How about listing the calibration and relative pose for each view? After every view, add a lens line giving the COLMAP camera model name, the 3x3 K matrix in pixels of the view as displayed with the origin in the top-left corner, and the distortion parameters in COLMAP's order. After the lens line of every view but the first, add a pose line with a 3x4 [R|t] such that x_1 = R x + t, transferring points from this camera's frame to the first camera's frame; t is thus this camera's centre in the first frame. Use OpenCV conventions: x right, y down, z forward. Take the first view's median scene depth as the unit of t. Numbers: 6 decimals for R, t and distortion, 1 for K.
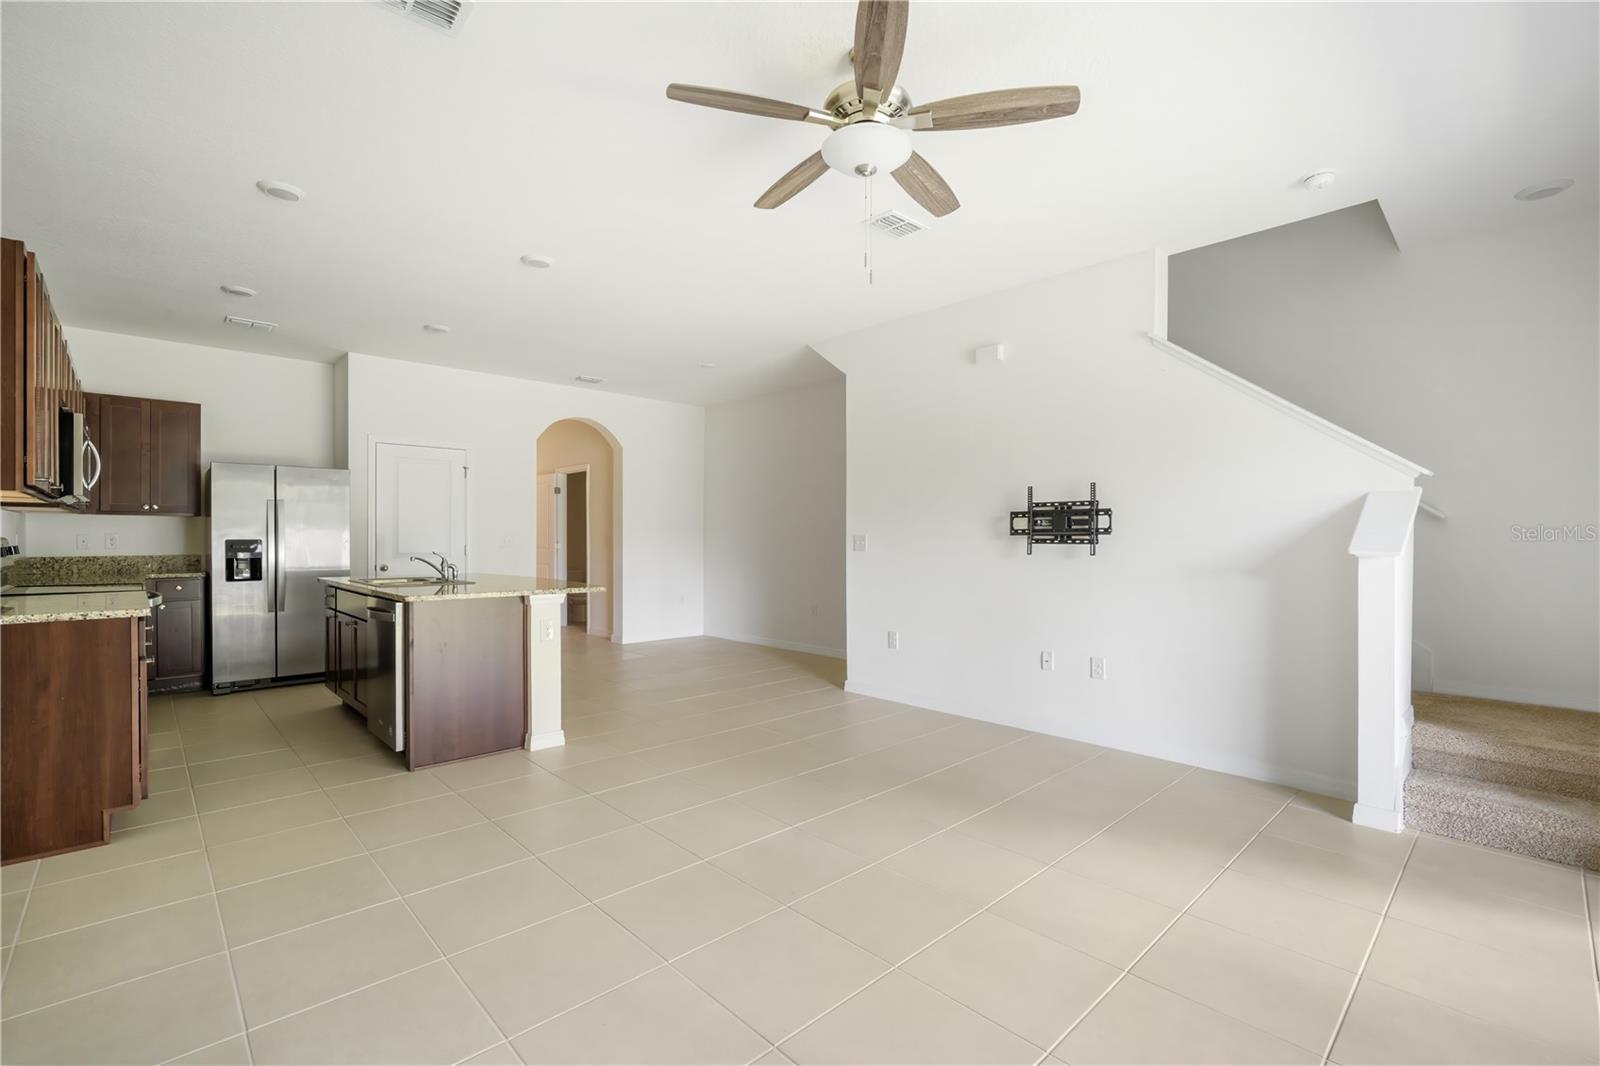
lens RADIAL K [[700.7, 0, 800.0], [0, 700.7, 533.0], [0, 0, 1]] dist [-0.001908, -0.000110]
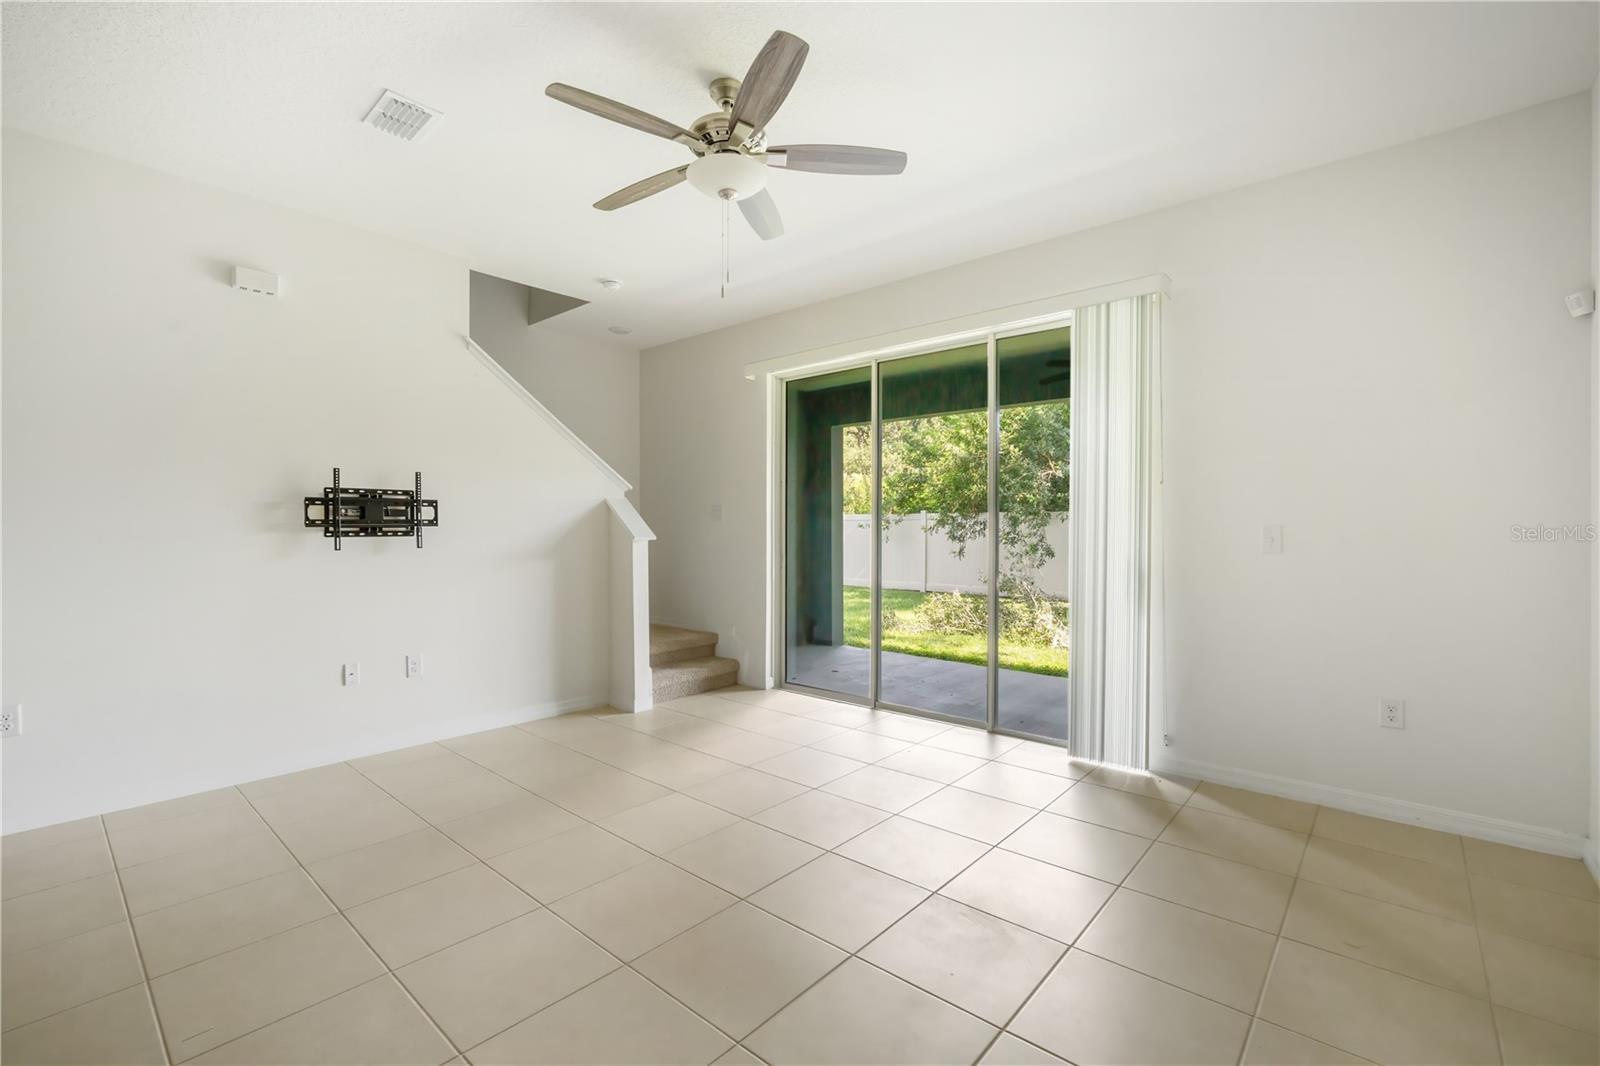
lens RADIAL K [[704.4, 0, 773.3], [0, 704.4, 512.4], [0, 0, 1]] dist [-0.010368, 0.000374]
pose [[-0.064031, 0.013466, 0.997857, -0.550855], [-0.009034, 0.999860, -0.014072, -0.007326], [-0.997907, -0.009916, -0.063901, 0.555842]]
